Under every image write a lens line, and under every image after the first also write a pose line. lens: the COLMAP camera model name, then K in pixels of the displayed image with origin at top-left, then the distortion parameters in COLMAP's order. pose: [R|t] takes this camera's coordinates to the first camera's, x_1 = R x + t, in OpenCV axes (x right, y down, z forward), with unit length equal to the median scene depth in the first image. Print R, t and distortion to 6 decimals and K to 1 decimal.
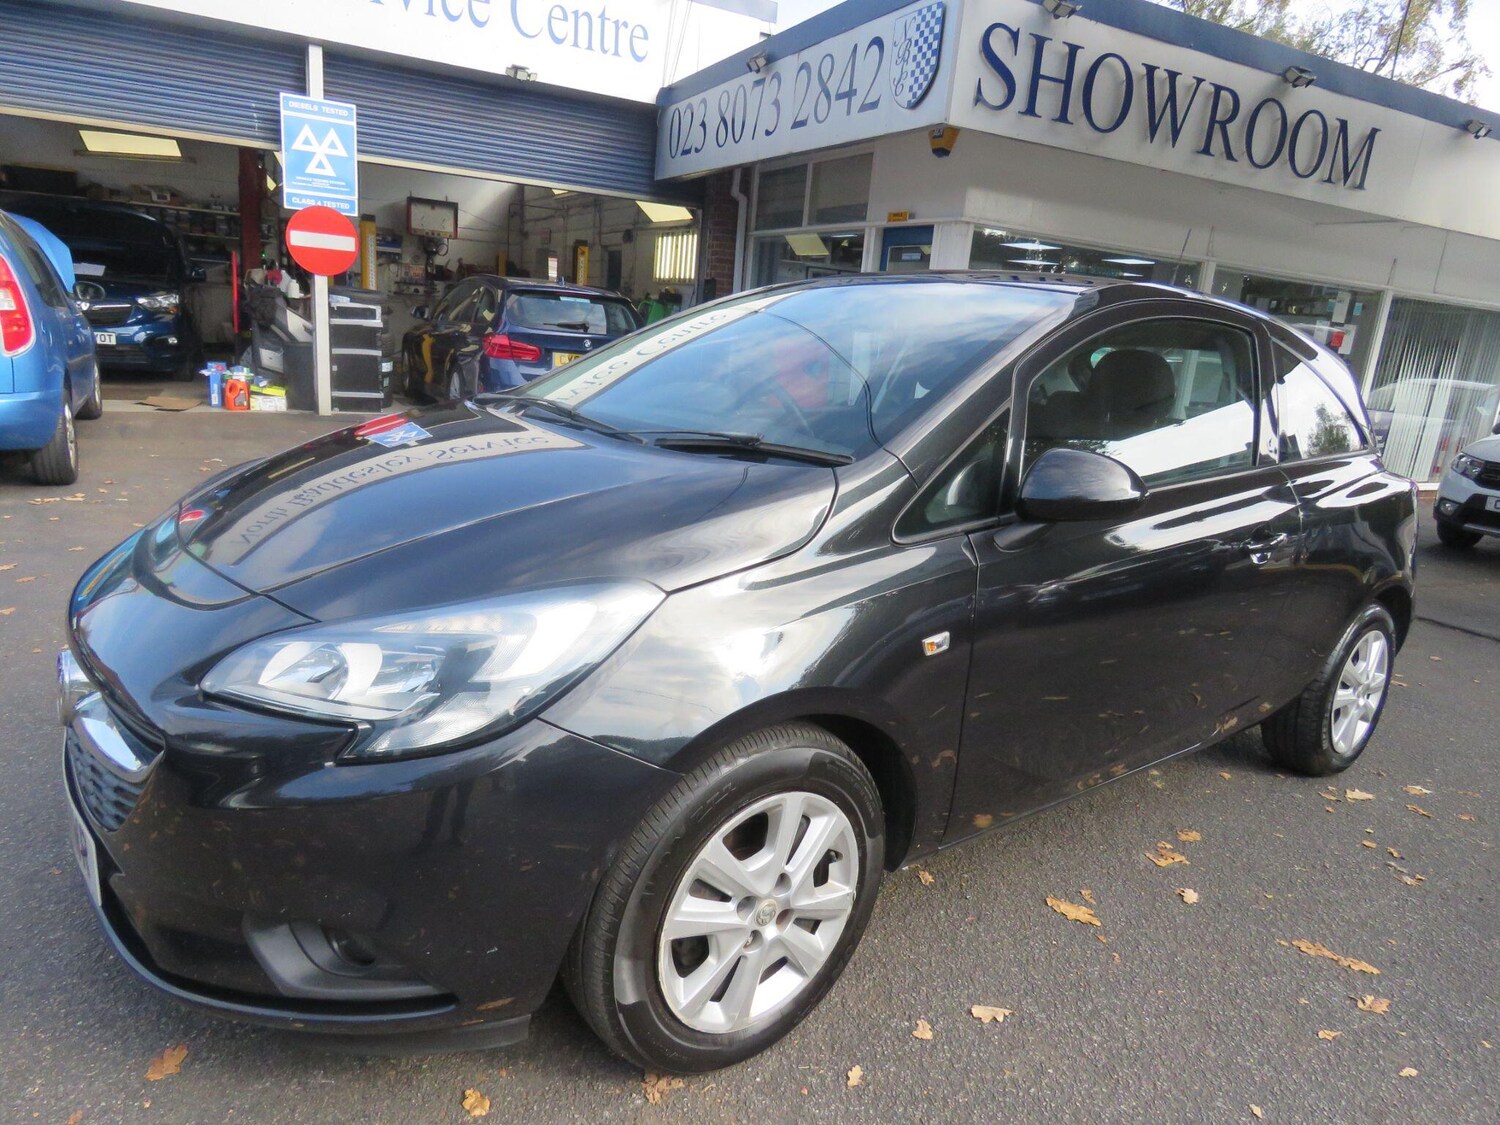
lens RADIAL K [[954.9, 0, 749.6], [0, 954.9, 559.1], [0, 0, 1]] dist [0.001997, -0.004399]
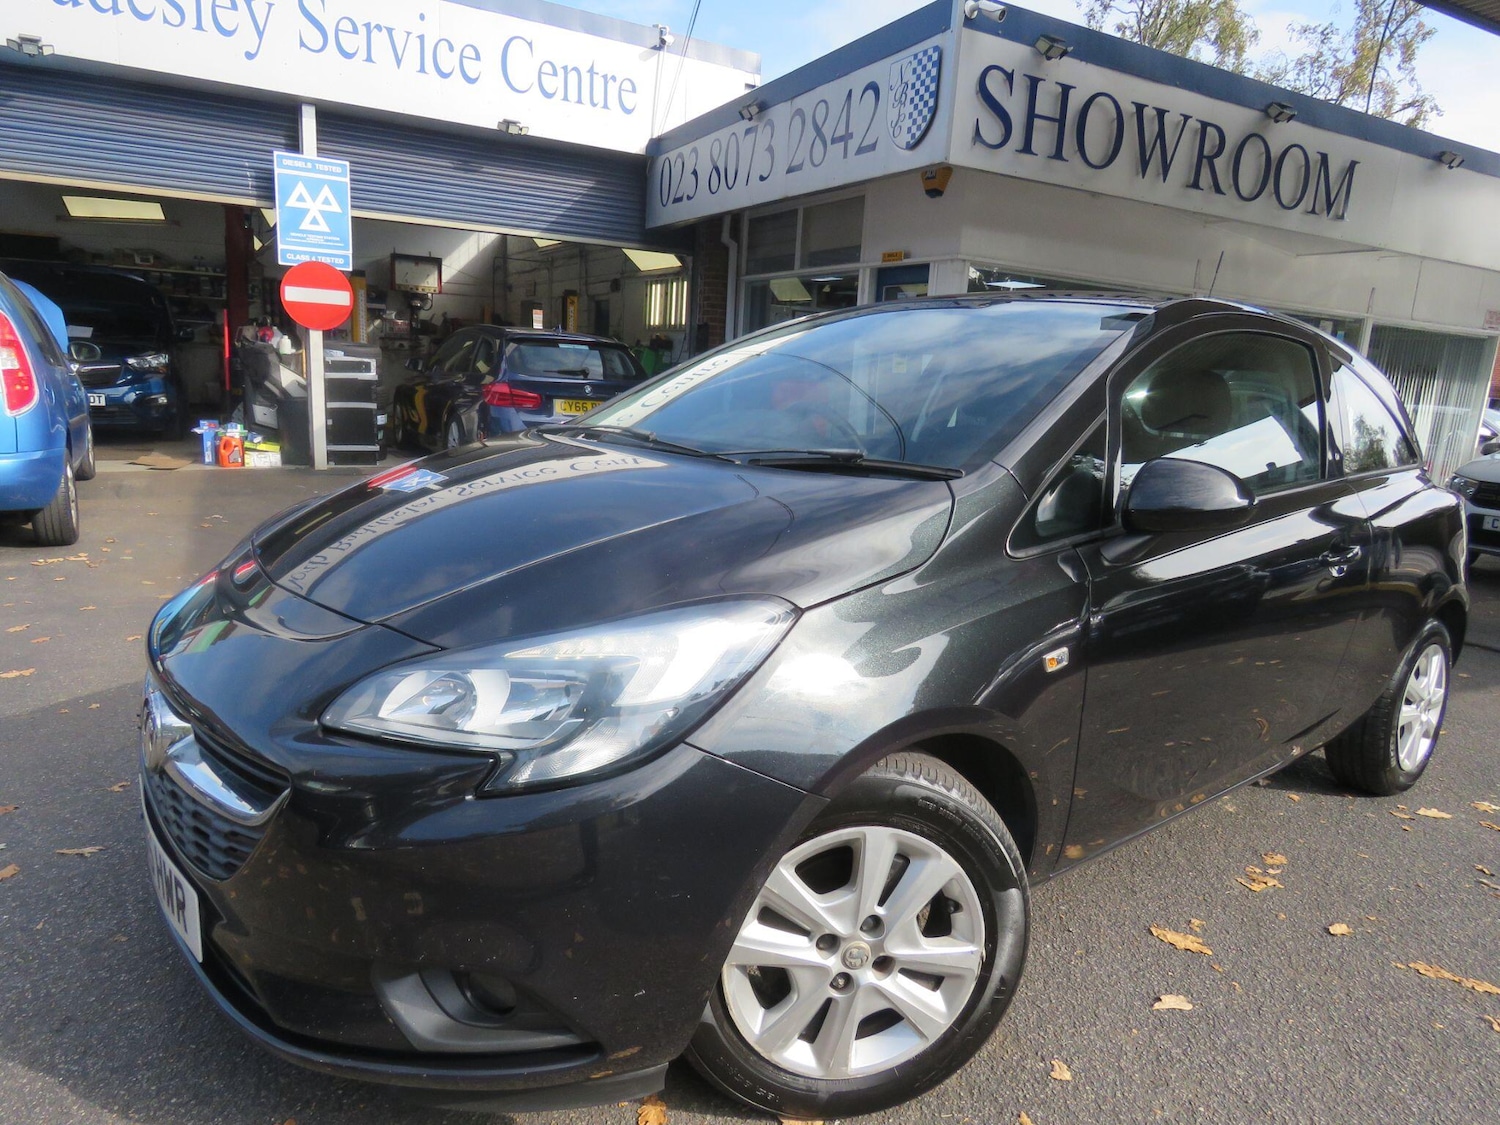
lens RADIAL K [[957.3, 0, 747.9], [0, 957.3, 562.1], [0, 0, 1]] dist [-0.002623, -0.001052]
pose [[0.999323, -0.031105, 0.019636, -0.026431], [0.031968, 0.998462, -0.045298, 0.004313], [-0.018197, 0.045896, 0.998780, 0.006745]]
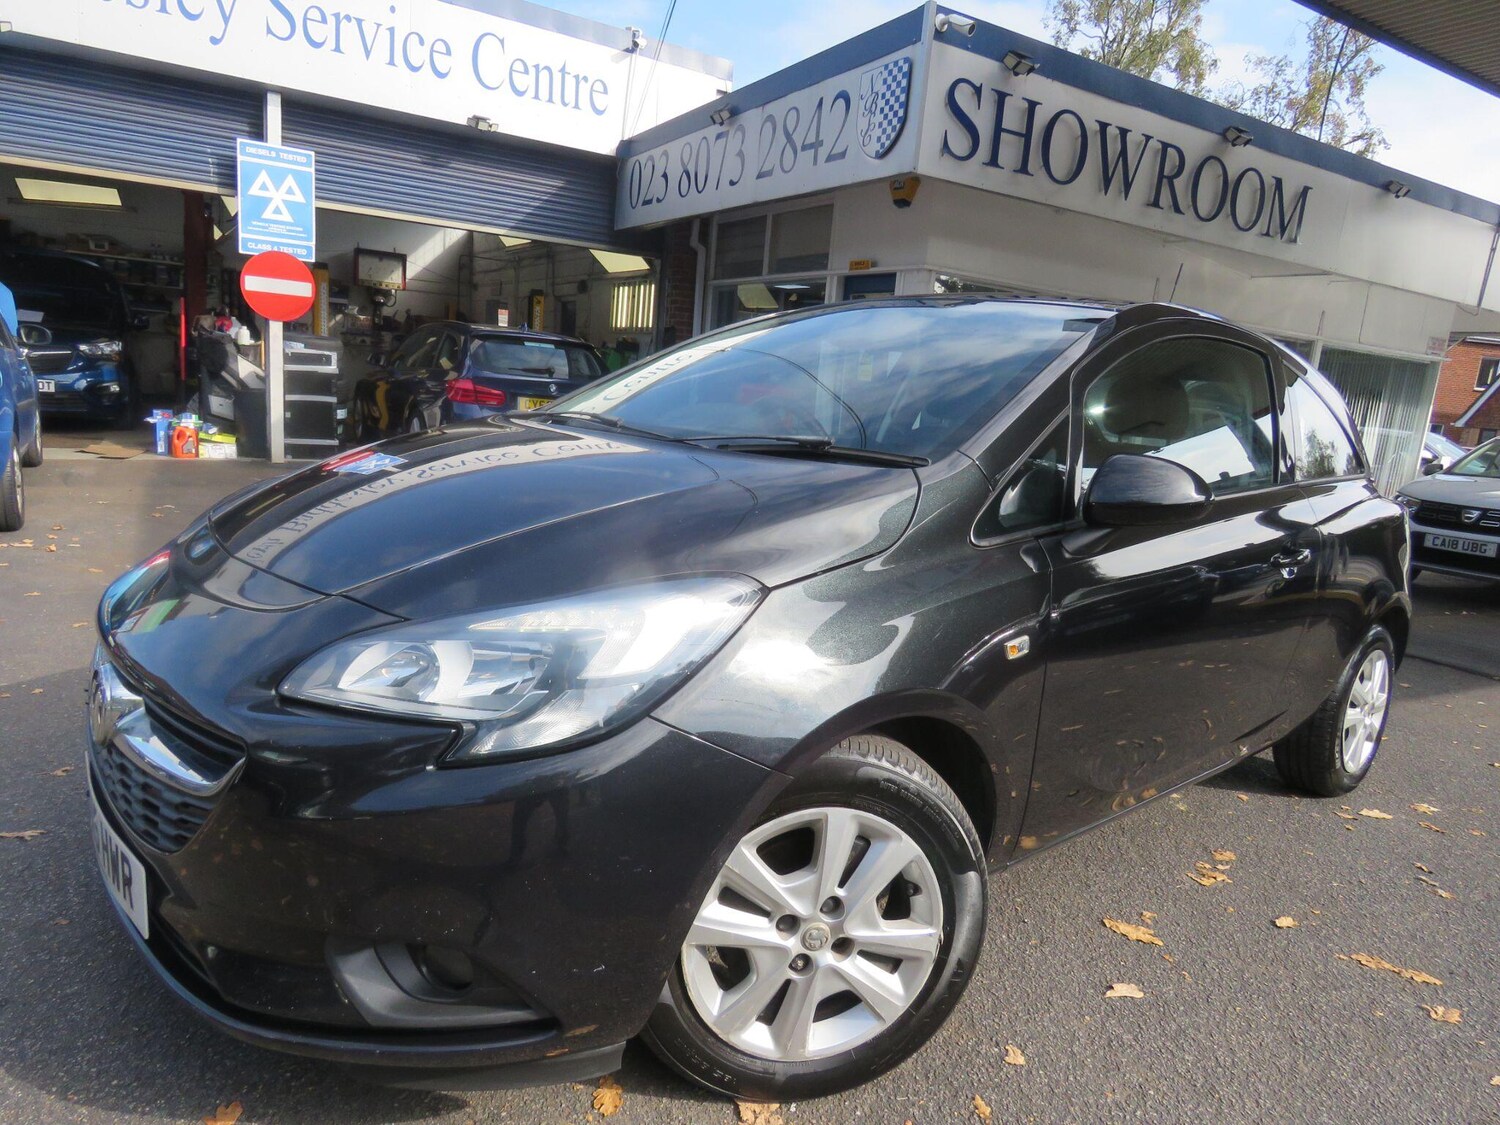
lens RADIAL K [[956.0, 0, 747.3], [0, 956.0, 561.4], [0, 0, 1]] dist [-0.000818, -0.005120]
pose [[0.998167, -0.011150, 0.059480, -0.027585], [0.014323, 0.998482, -0.053184, 0.009093], [-0.058796, 0.053938, 0.996812, 0.006870]]
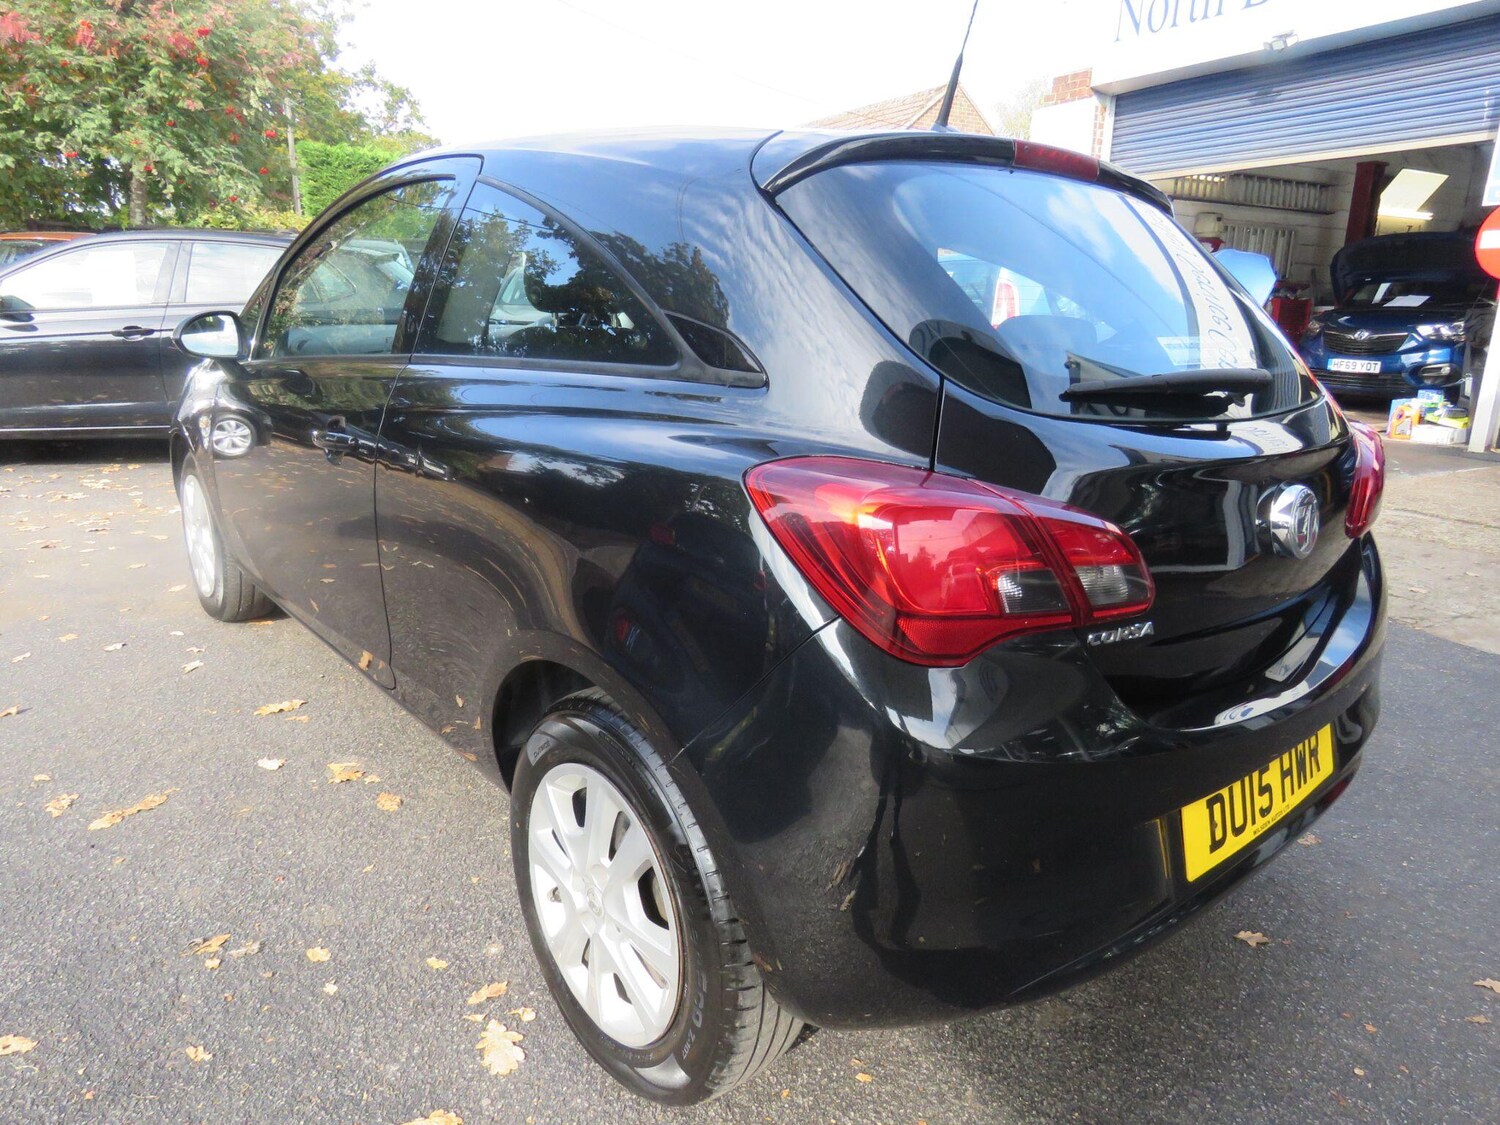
lens RADIAL K [[957.4, 0, 745.6], [0, 957.4, 564.0], [0, 0, 1]] dist [-0.003179, 0.005621]
pose [[0.046486, 0.189505, -0.980779, 0.389581], [-0.251090, 0.952533, 0.172146, -0.043239], [0.966847, 0.238261, 0.091862, 0.360119]]
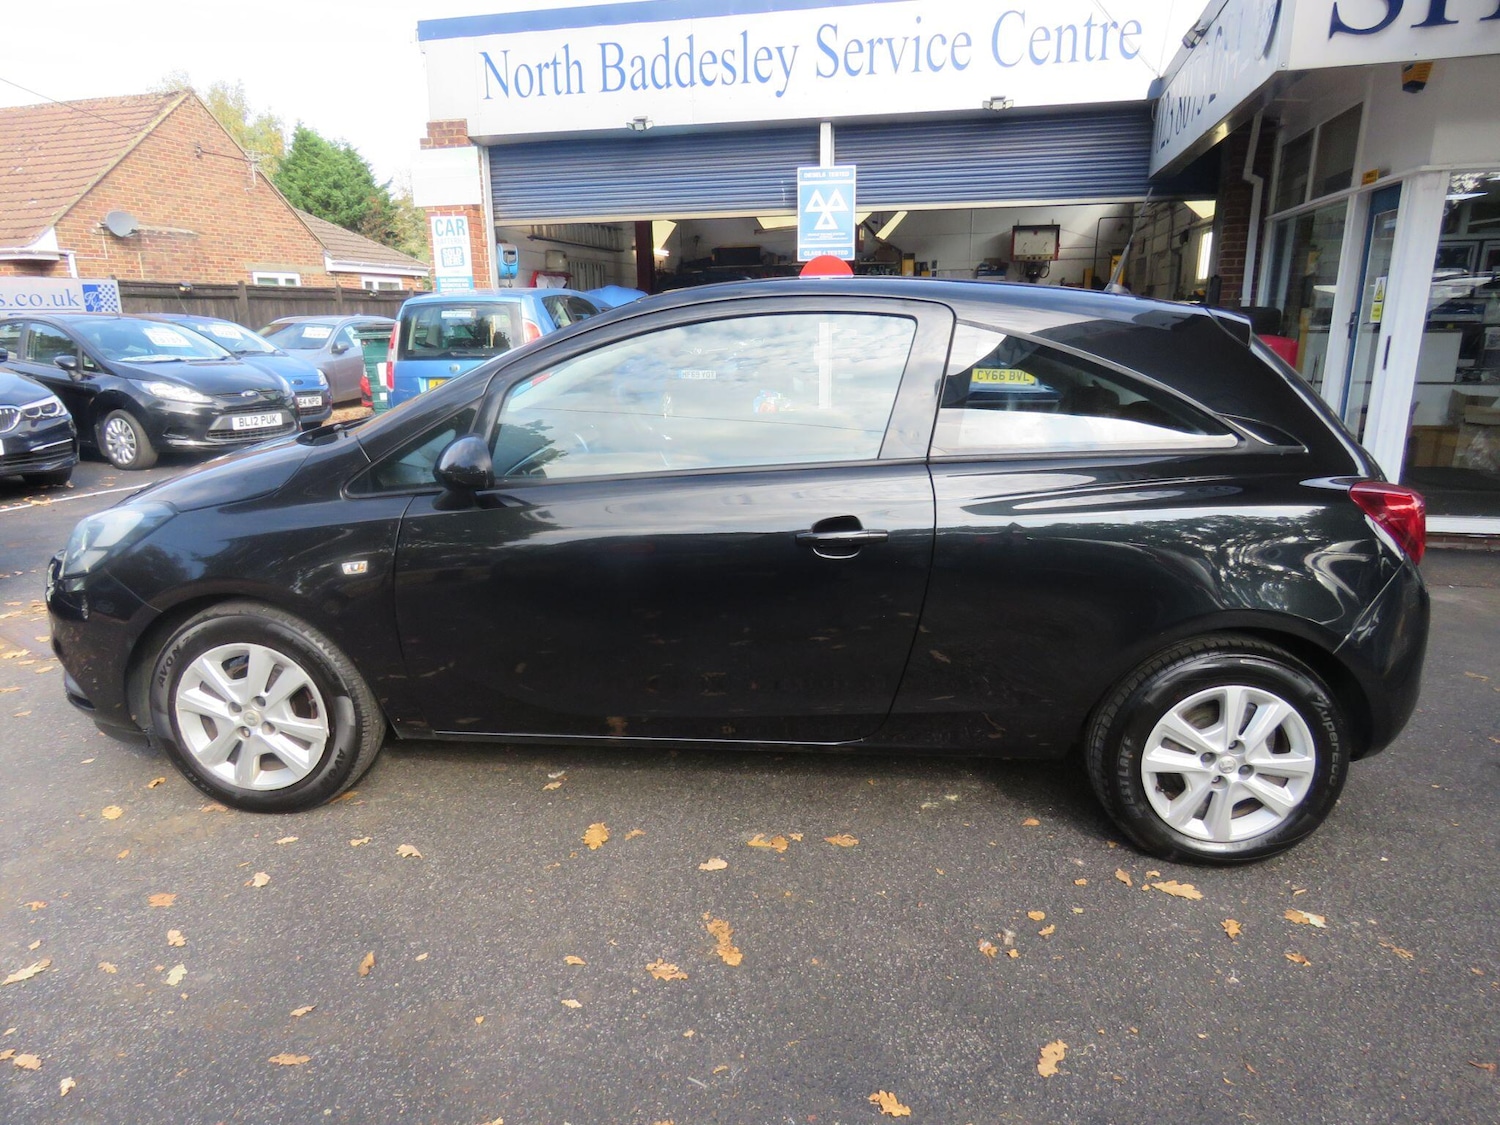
lens RADIAL K [[957.4, 0, 745.6], [0, 957.4, 564.0], [0, 0, 1]] dist [-0.003179, 0.005621]
pose [[0.745283, 0.083015, -0.661561, 0.307885], [-0.093836, 0.995403, 0.019196, 0.000023], [0.660113, 0.047771, 0.749646, 0.058549]]
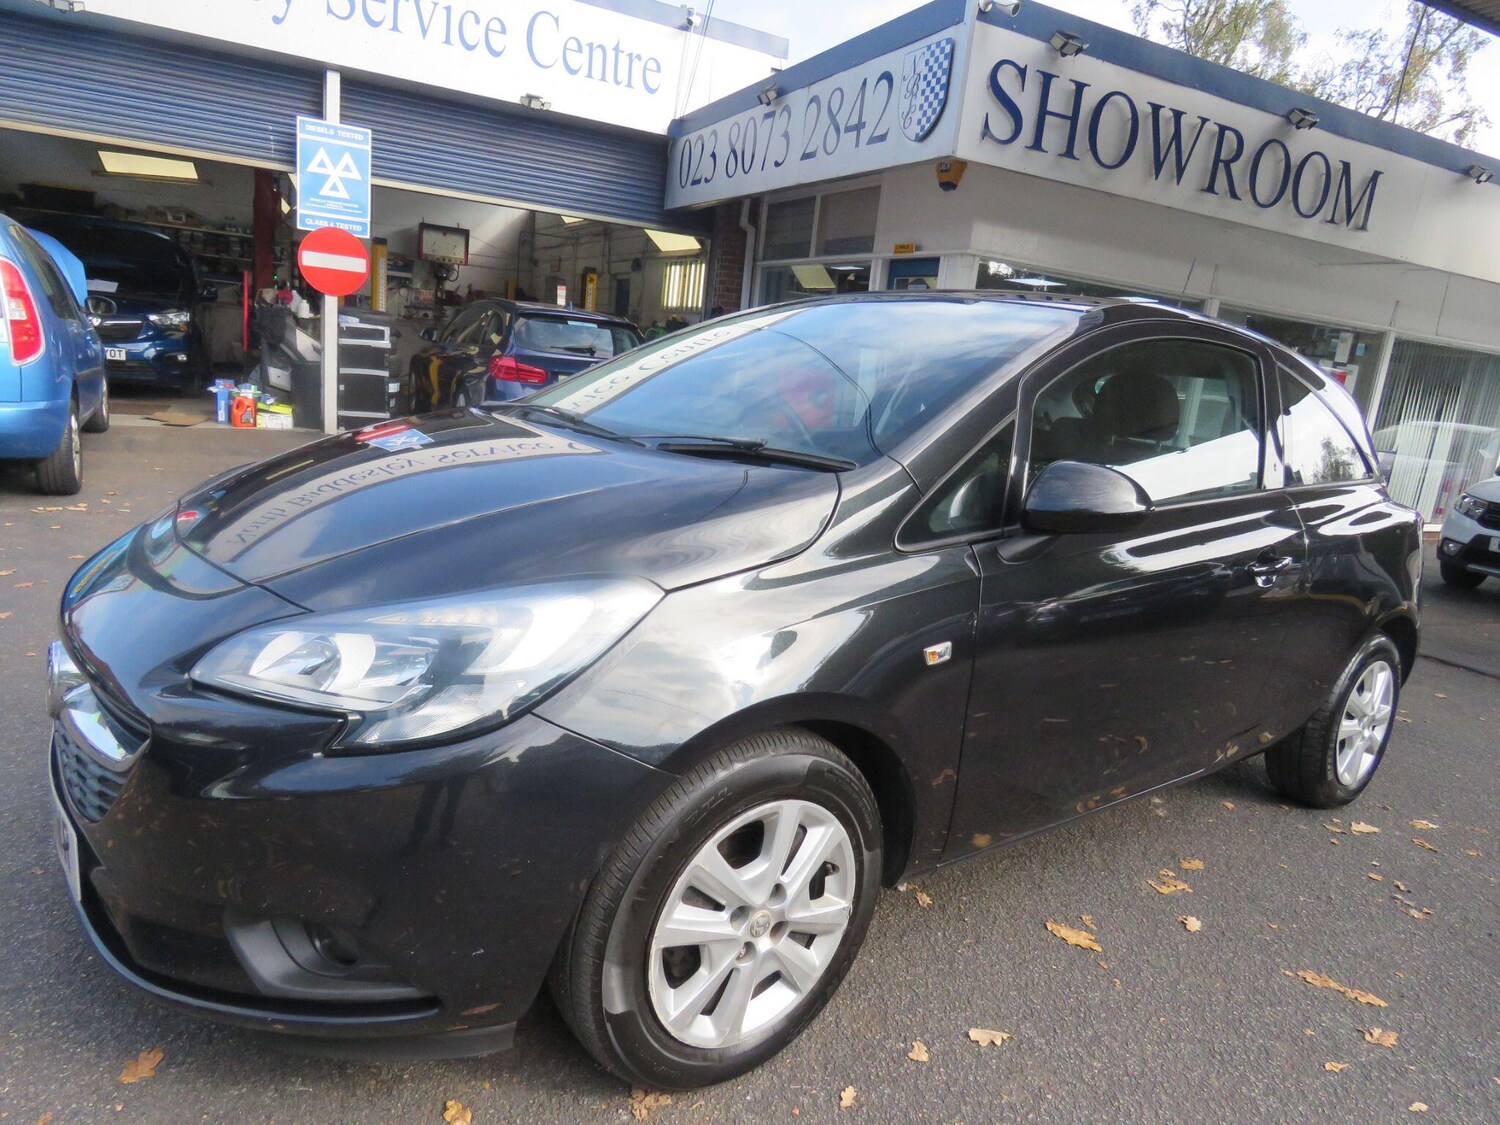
lens RADIAL K [[954.9, 0, 749.6], [0, 954.9, 559.1], [0, 0, 1]] dist [0.001997, -0.004399]
pose [[0.999801, 0.019872, -0.001851, 0.000169], [-0.019922, 0.999267, -0.032696, 0.005283], [0.001200, 0.032726, 0.999464, 0.001991]]
